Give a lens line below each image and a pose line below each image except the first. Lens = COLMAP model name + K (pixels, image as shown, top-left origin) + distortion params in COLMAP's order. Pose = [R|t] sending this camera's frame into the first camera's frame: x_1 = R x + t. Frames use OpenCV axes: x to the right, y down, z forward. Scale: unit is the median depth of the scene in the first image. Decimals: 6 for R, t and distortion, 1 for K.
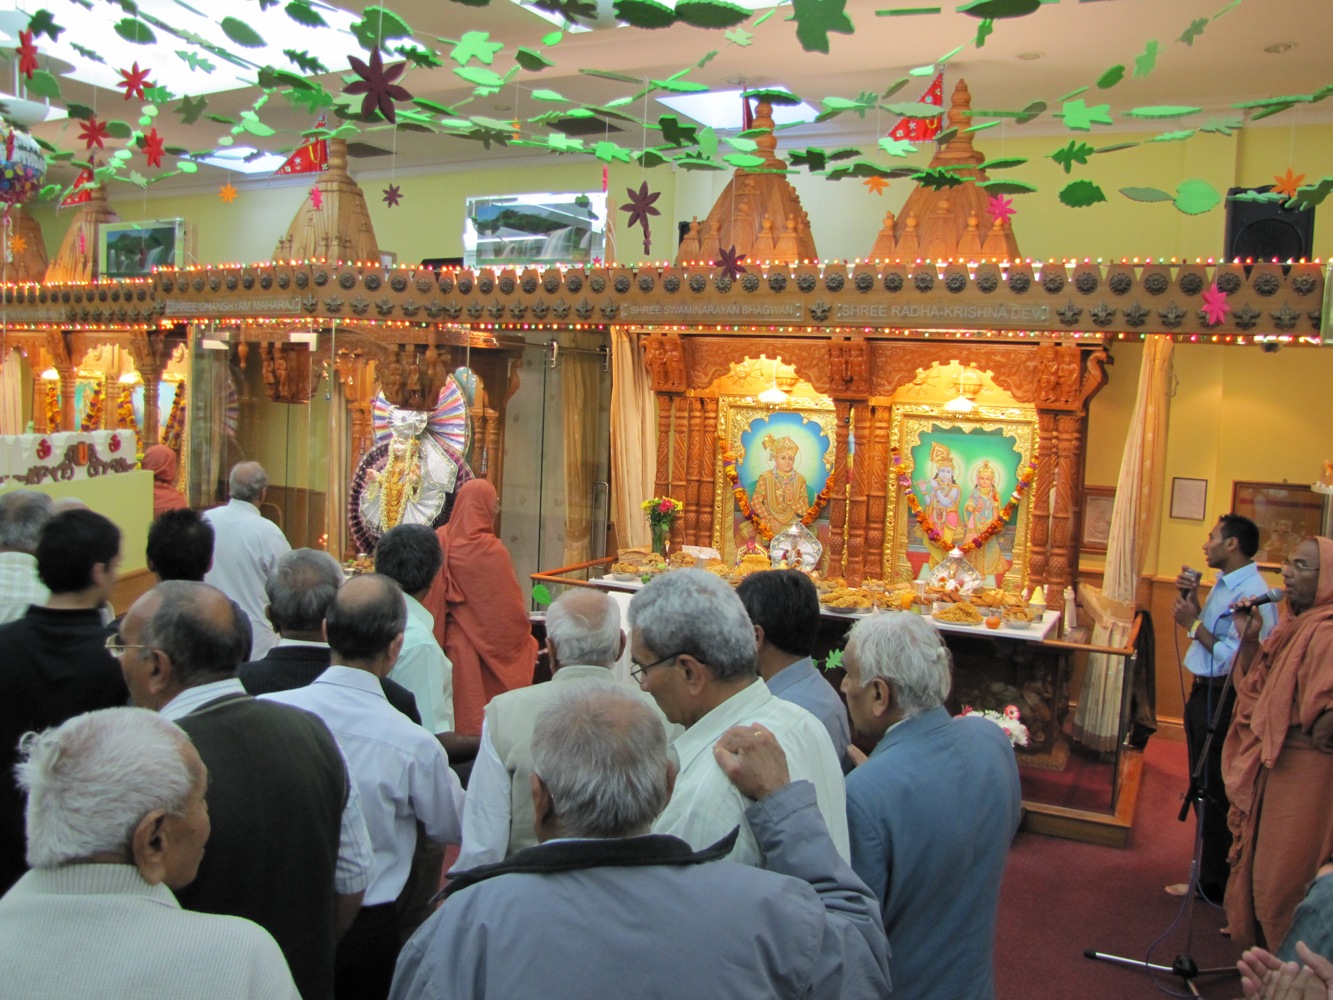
lens RADIAL K [[1132.4, 0, 667.9], [0, 1132.4, 470.4], [0, 0, 1]] dist [-0.155448, 0.130576]
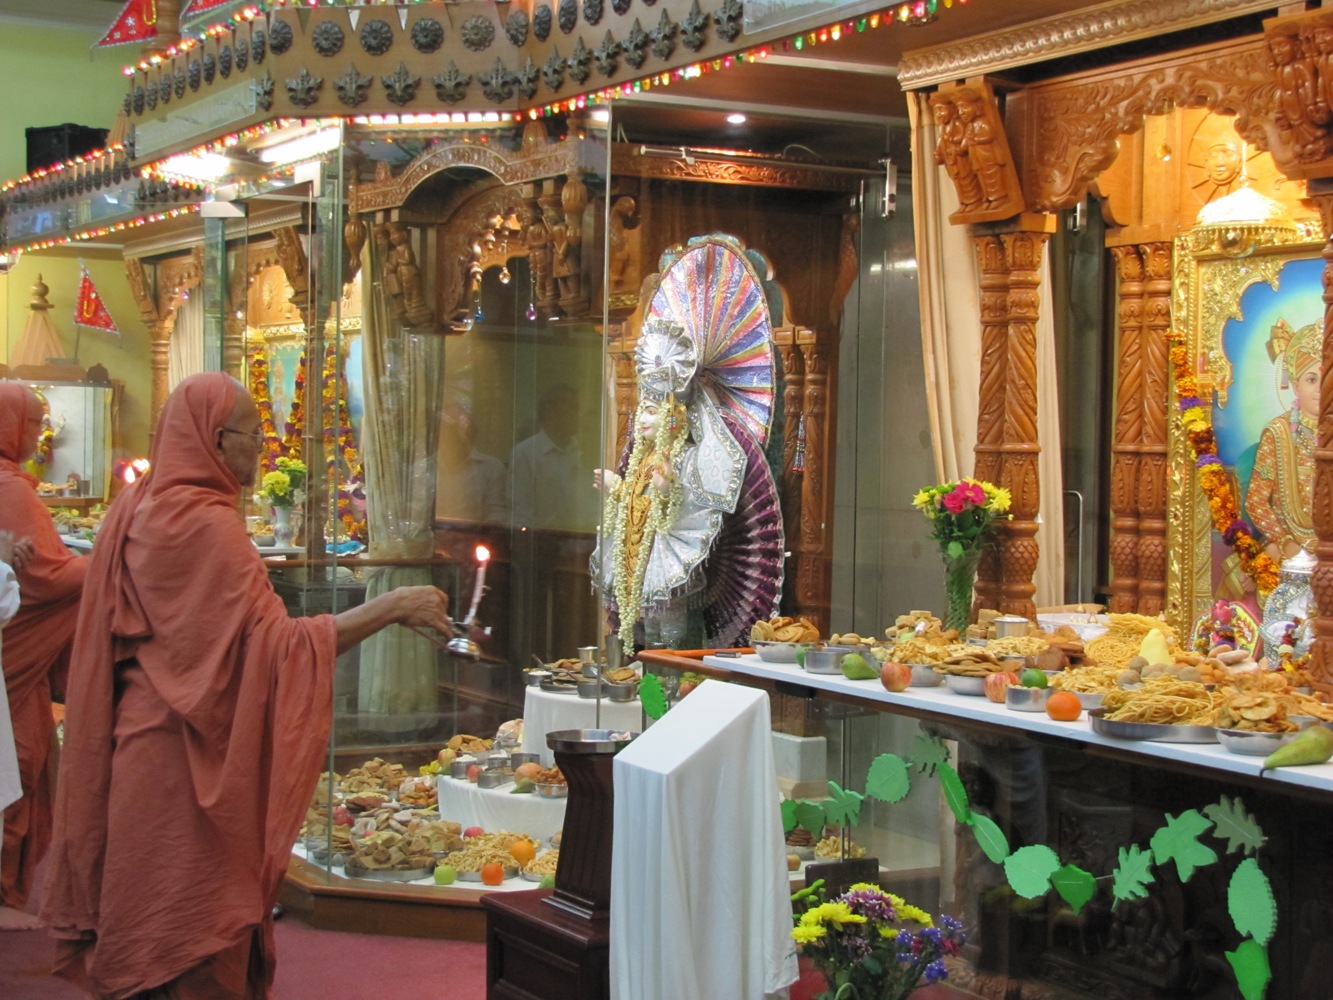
lens RADIAL K [[2227.1, 0, 666.5], [0, 2227.1, 500.0], [0, 0, 1]] dist [0.106955, 0.092791]
pose [[0.826187, -0.015024, -0.563195, 0.339058], [-0.018004, 0.998430, -0.053047, 0.071400], [0.563108, 0.053966, 0.824619, 0.255920]]
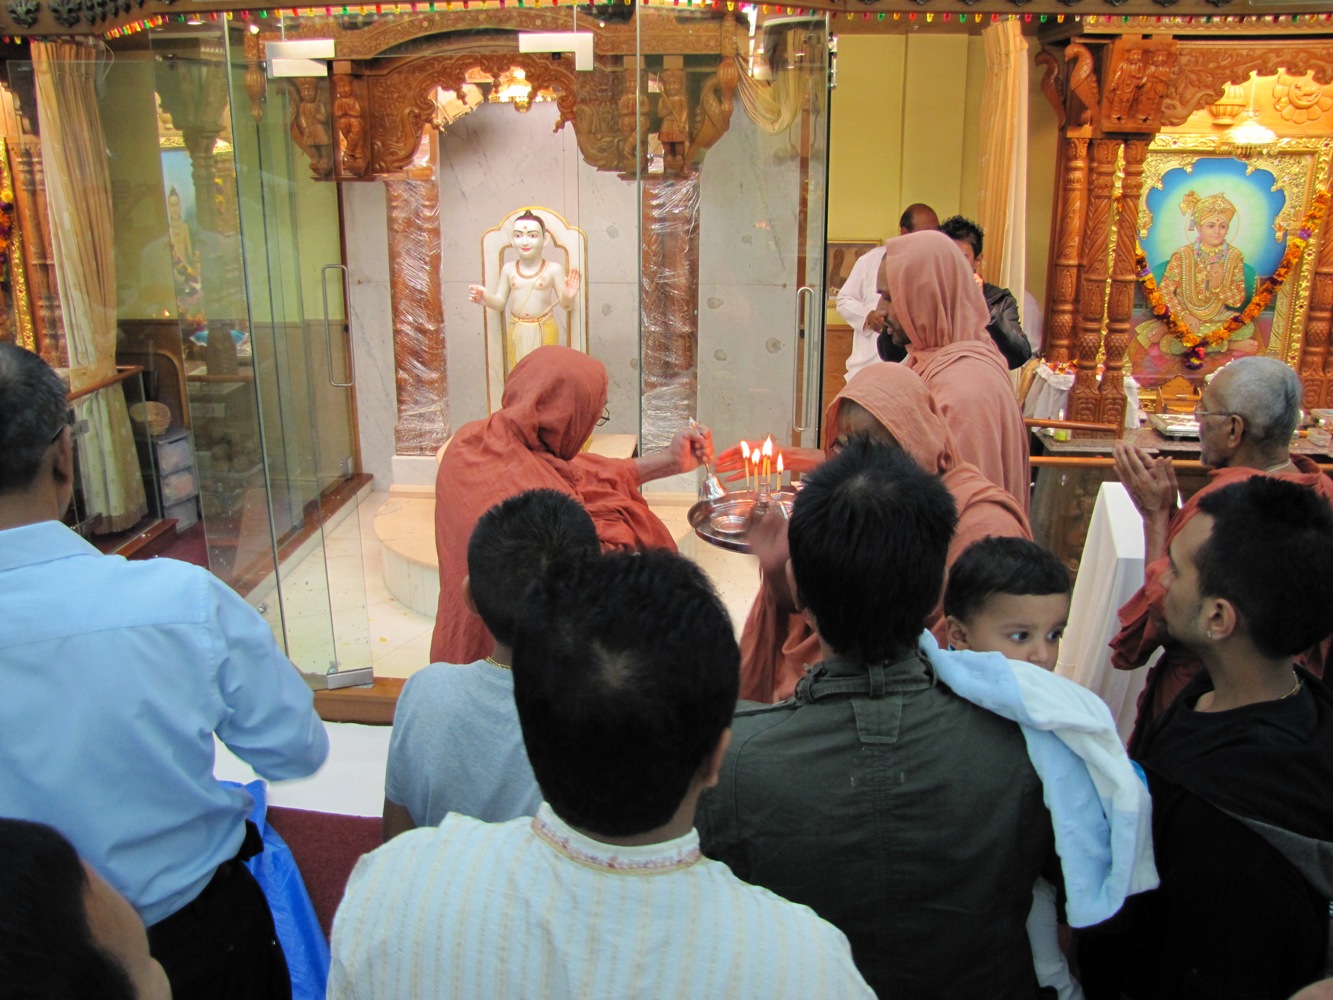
lens RADIAL K [[1132.4, 0, 667.9], [0, 1132.4, 470.4], [0, 0, 1]] dist [-0.155448, 0.130576]
pose [[0.934744, -0.144521, 0.324604, -0.433832], [0.066009, 0.968274, 0.241017, -0.047901], [-0.349138, -0.203862, 0.914627, 0.467480]]
